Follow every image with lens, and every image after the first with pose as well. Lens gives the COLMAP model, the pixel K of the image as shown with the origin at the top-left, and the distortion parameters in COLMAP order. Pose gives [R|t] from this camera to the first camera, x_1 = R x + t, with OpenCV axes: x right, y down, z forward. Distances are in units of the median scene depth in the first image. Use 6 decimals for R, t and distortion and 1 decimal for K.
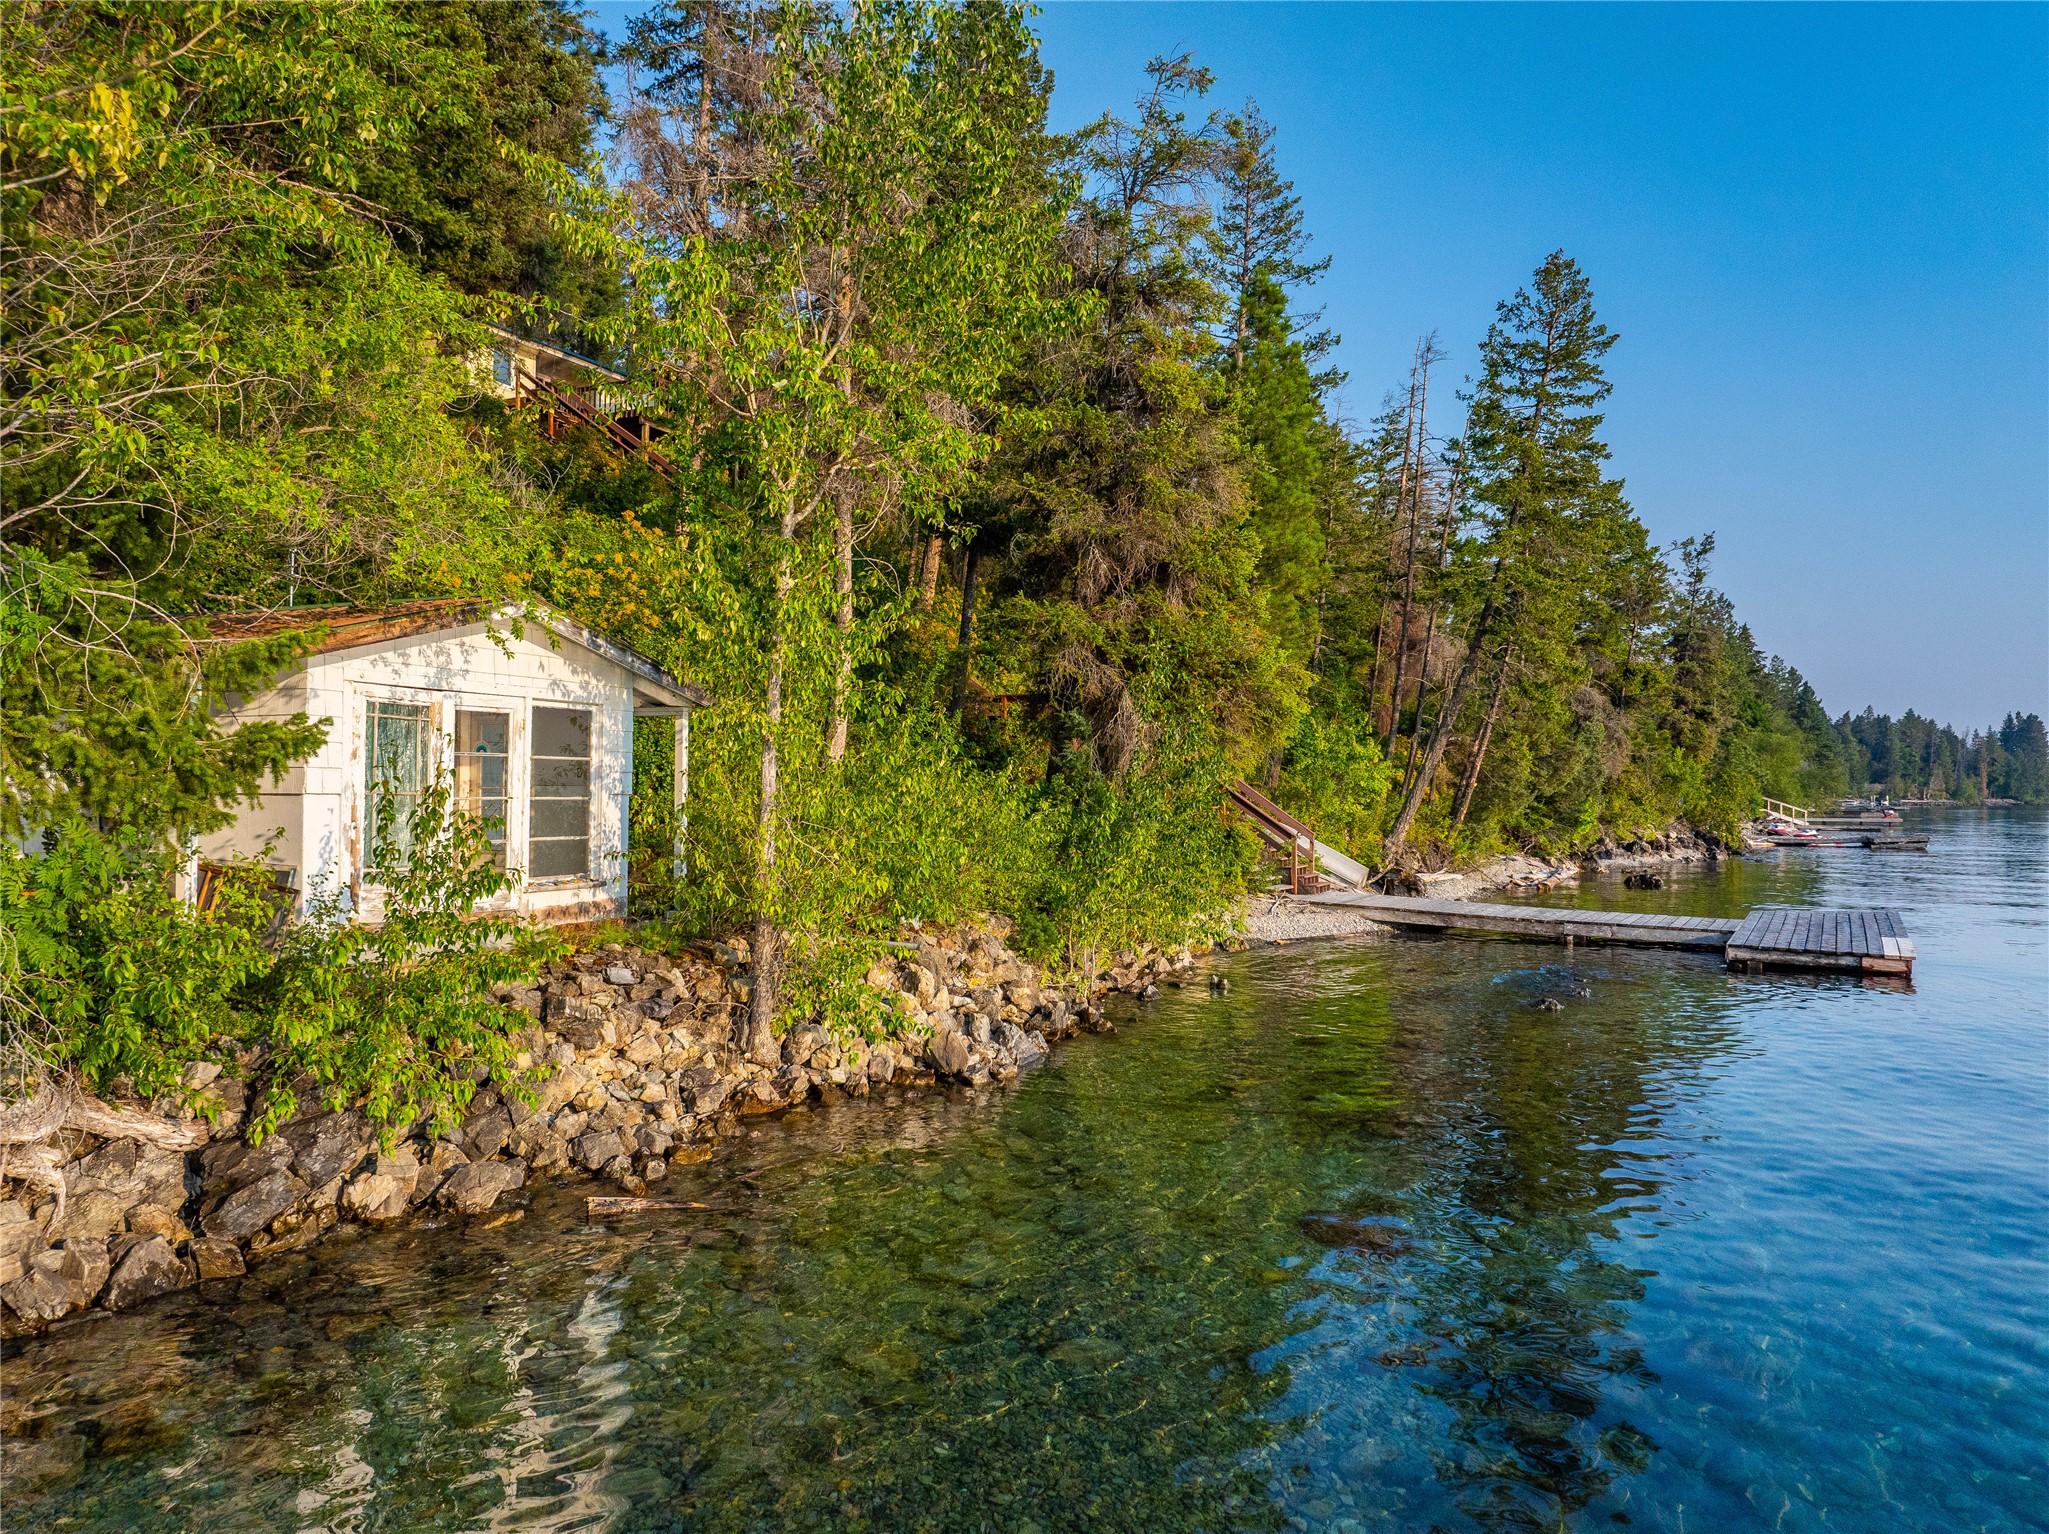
lens RADIAL K [[1450.6, 0, 1041.0], [0, 1450.6, 773.1], [0, 0, 1]] dist [-0.053895, 0.024079]
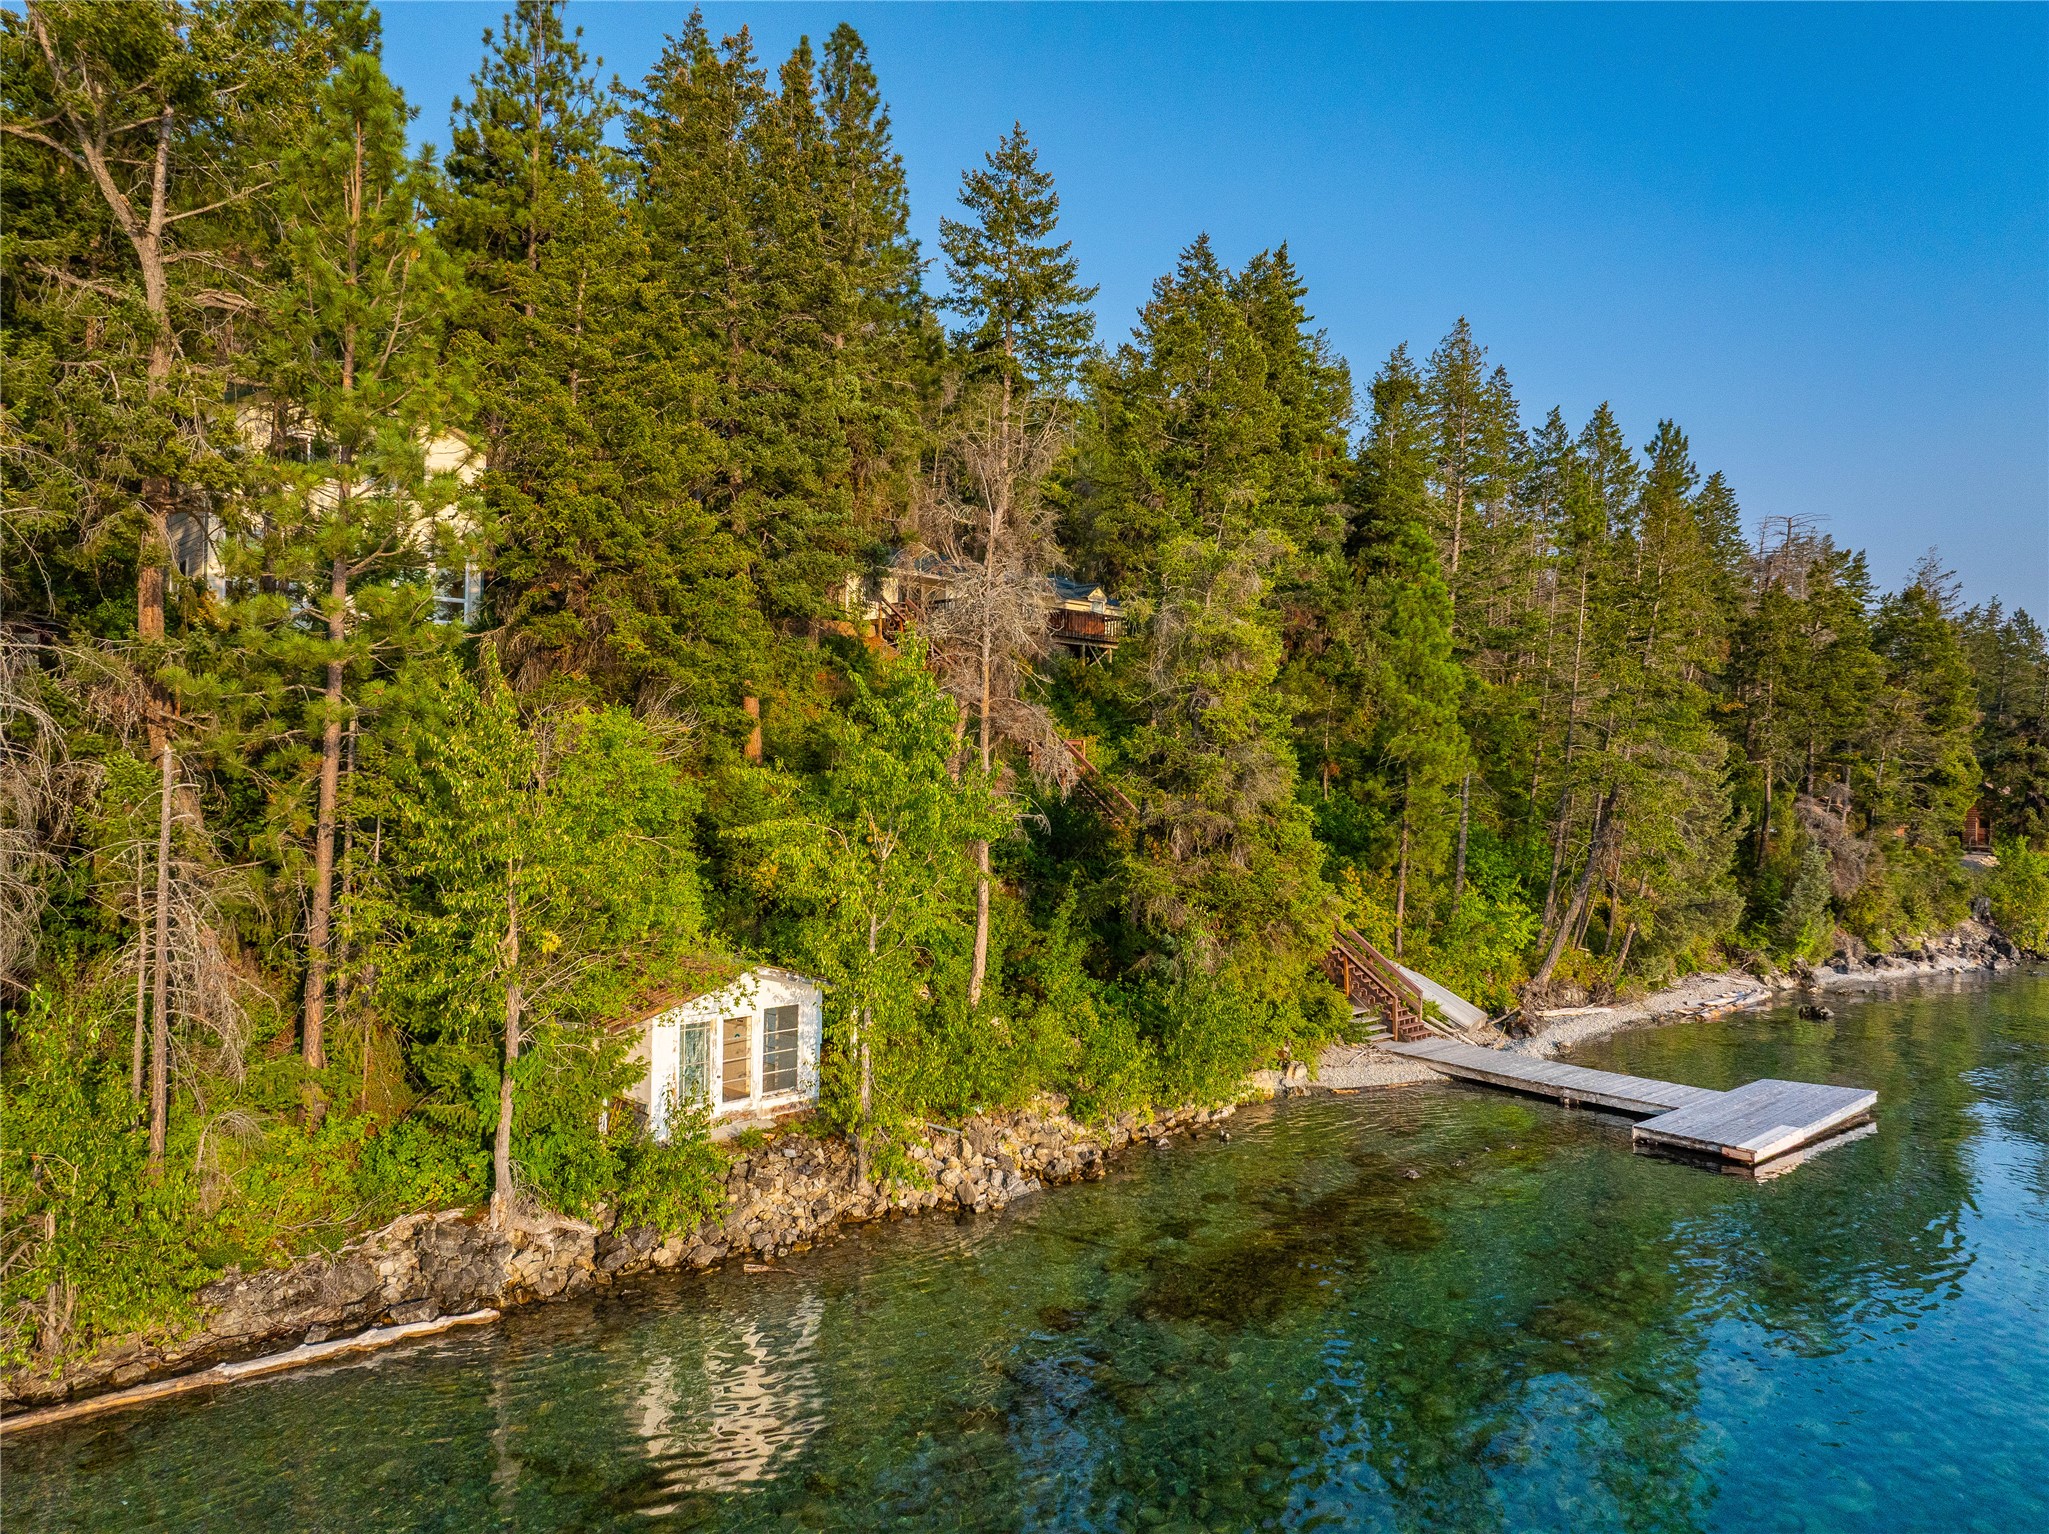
lens RADIAL K [[1450.6, 0, 1035.1], [0, 1450.6, 762.9], [0, 0, 1]] dist [-0.053895, 0.024079]
pose [[0.950801, 0.000086, -0.309803, 0.703775], [-0.001579, 0.999988, -0.004568, -0.421561], [0.309799, 0.004833, 0.950790, -0.904775]]
